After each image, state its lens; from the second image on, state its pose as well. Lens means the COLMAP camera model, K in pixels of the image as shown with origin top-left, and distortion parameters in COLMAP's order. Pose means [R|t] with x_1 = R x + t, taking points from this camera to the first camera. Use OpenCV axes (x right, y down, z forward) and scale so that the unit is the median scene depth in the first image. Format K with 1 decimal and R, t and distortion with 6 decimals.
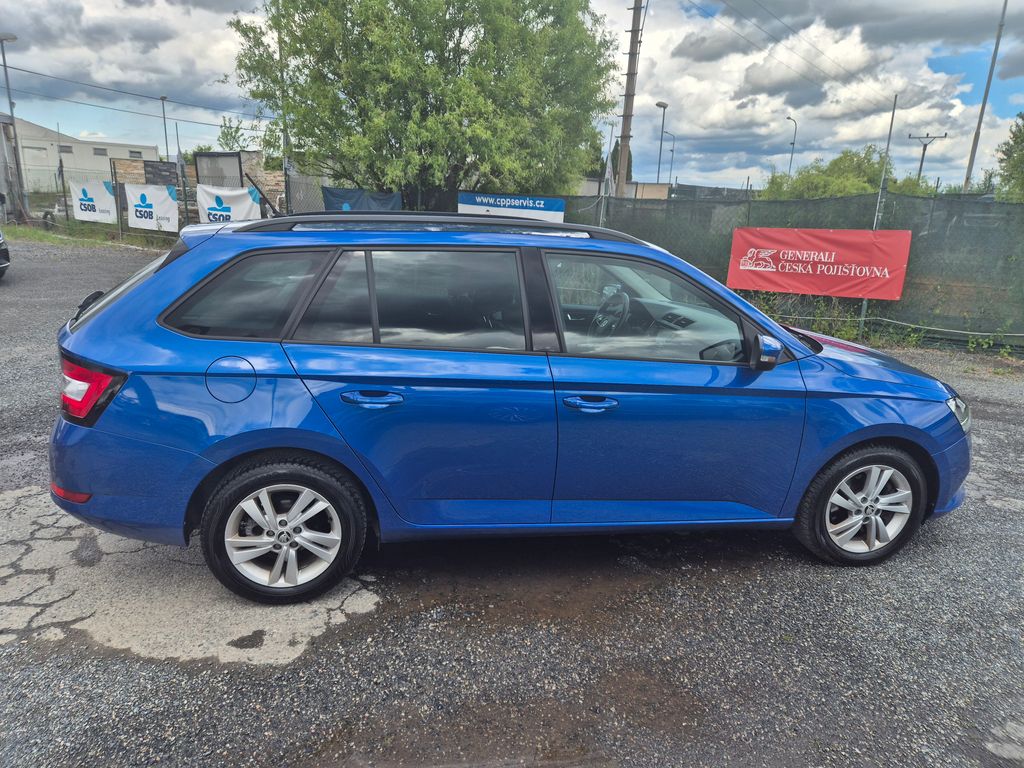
lens RADIAL K [[690.9, 0, 512.0], [0, 690.9, 384.0], [0, 0, 1]] dist [0.035624, -0.033196]
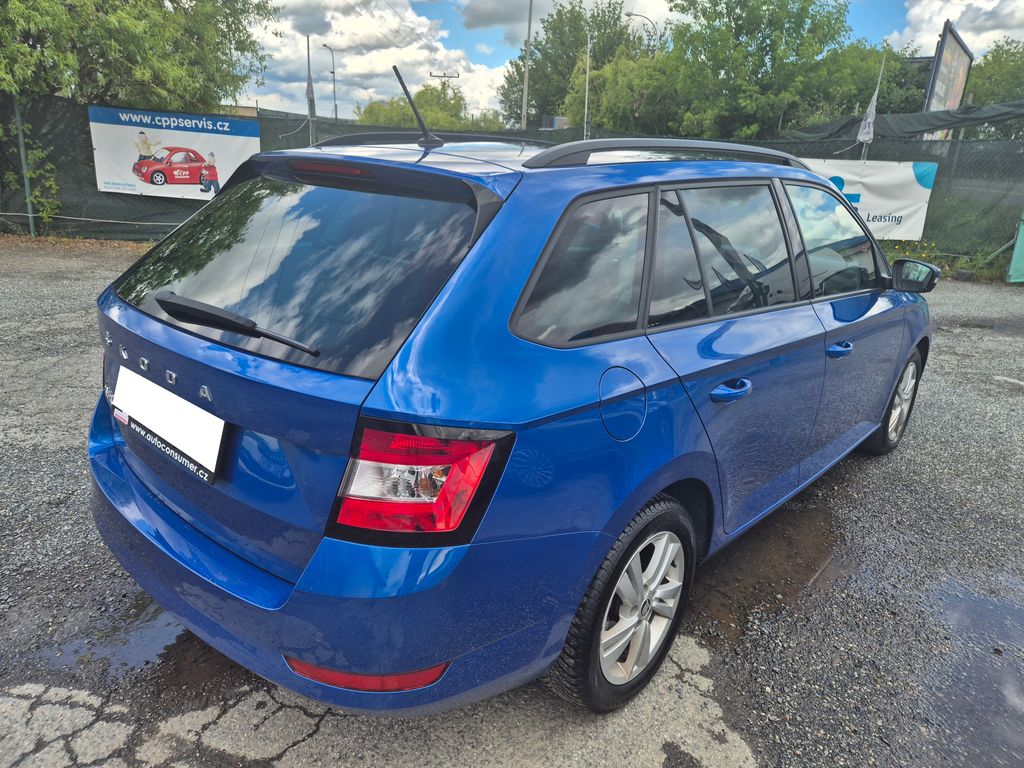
lens RADIAL K [[671.0, 0, 512.0], [0, 671.0, 384.0], [0, 0, 1]] dist [0.057828, -0.045597]
pose [[0.789161, -0.193826, 0.582801, -0.215208], [0.134735, 0.980418, 0.143622, -0.032309], [-0.599226, -0.034817, 0.799823, 0.147584]]
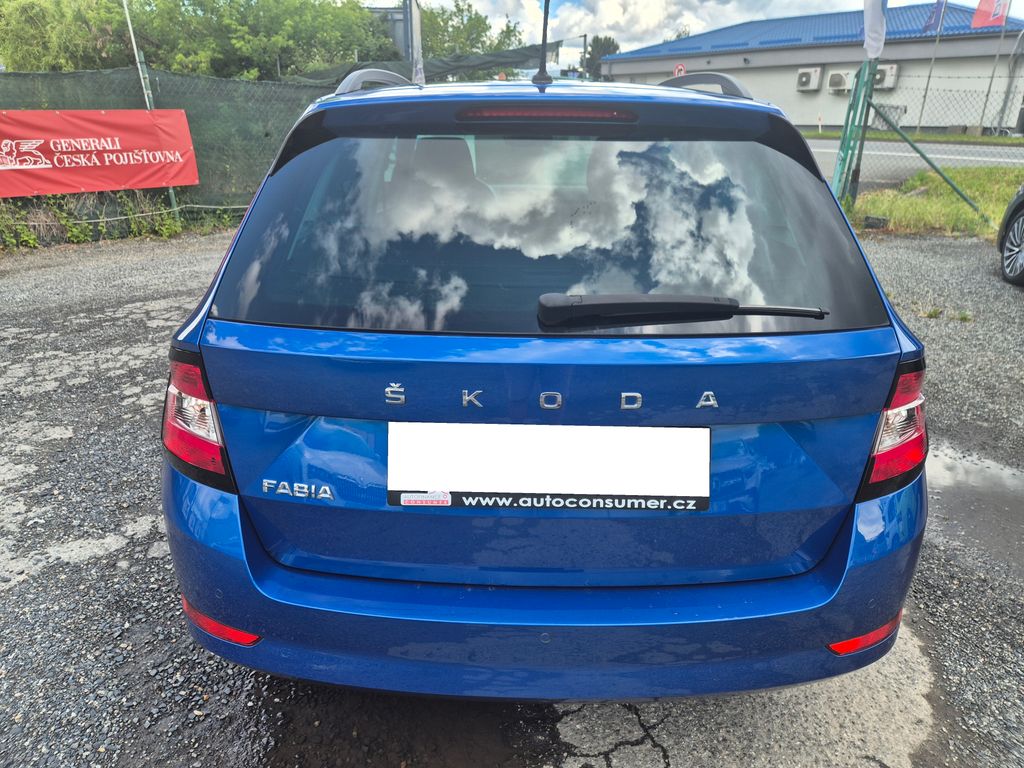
lens RADIAL K [[671.0, 0, 512.0], [0, 671.0, 384.0], [0, 0, 1]] dist [0.057828, -0.045597]
pose [[0.188187, -0.385910, 0.903138, -0.289560], [0.241694, 0.909485, 0.338261, -0.066879], [-0.951930, 0.154627, 0.264425, 0.299094]]
